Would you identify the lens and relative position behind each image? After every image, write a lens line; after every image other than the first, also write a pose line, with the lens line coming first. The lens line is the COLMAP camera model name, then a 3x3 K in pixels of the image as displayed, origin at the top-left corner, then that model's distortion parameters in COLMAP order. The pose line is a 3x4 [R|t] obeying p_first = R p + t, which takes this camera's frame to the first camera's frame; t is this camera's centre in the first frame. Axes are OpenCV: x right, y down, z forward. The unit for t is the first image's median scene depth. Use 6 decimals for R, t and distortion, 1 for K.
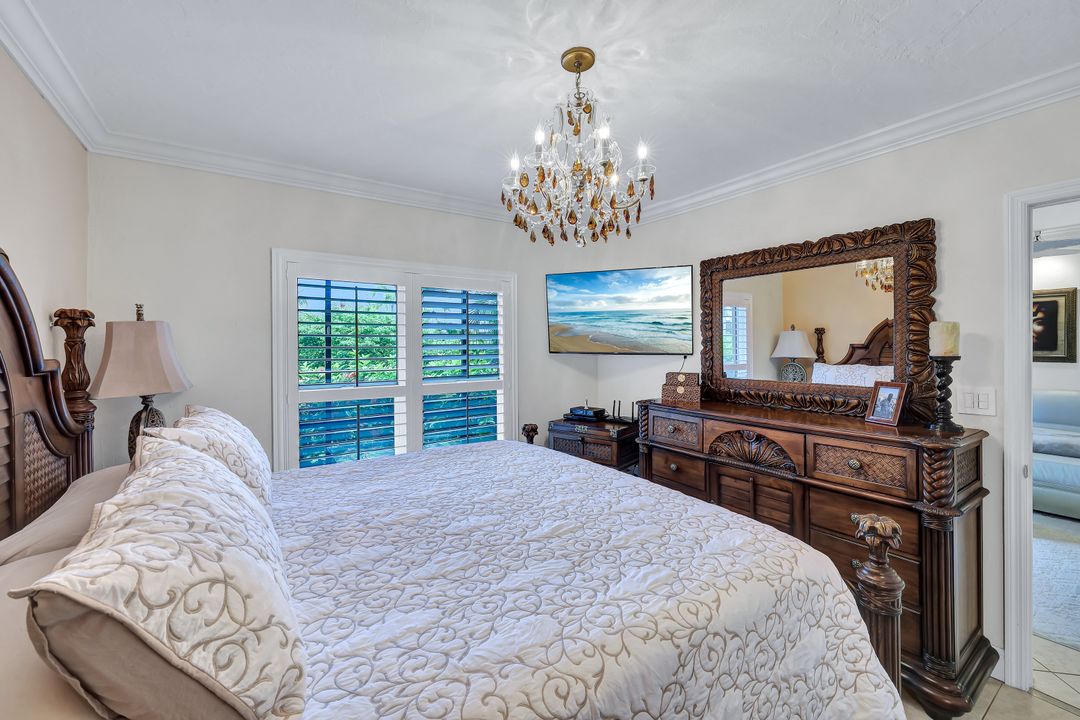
lens RADIAL K [[440.3, 0, 540.3], [0, 440.3, 345.5], [0, 0, 1]] dist [-0.000577, 0.000015]
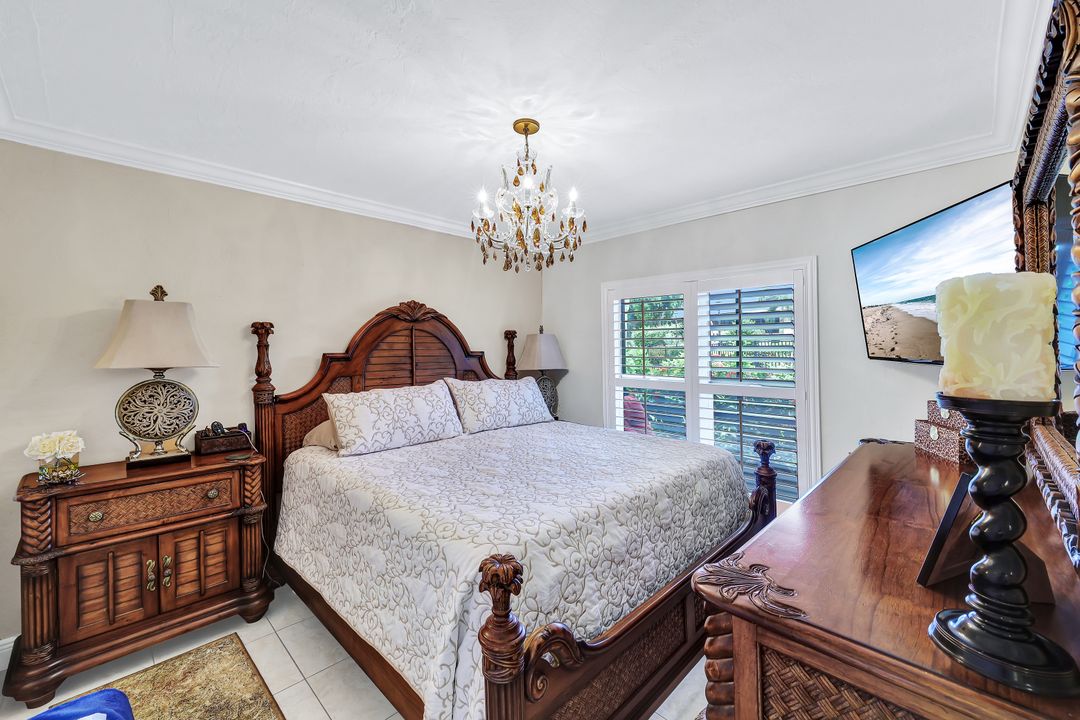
lens RADIAL K [[440.3, 0, 540.3], [0, 440.3, 345.5], [0, 0, 1]] dist [-0.000577, 0.000015]
pose [[0.200940, 0.000215, -0.979604, 1.109531], [-0.002629, 0.999996, -0.000320, -0.002489], [0.979600, 0.002639, 0.200940, 0.633465]]
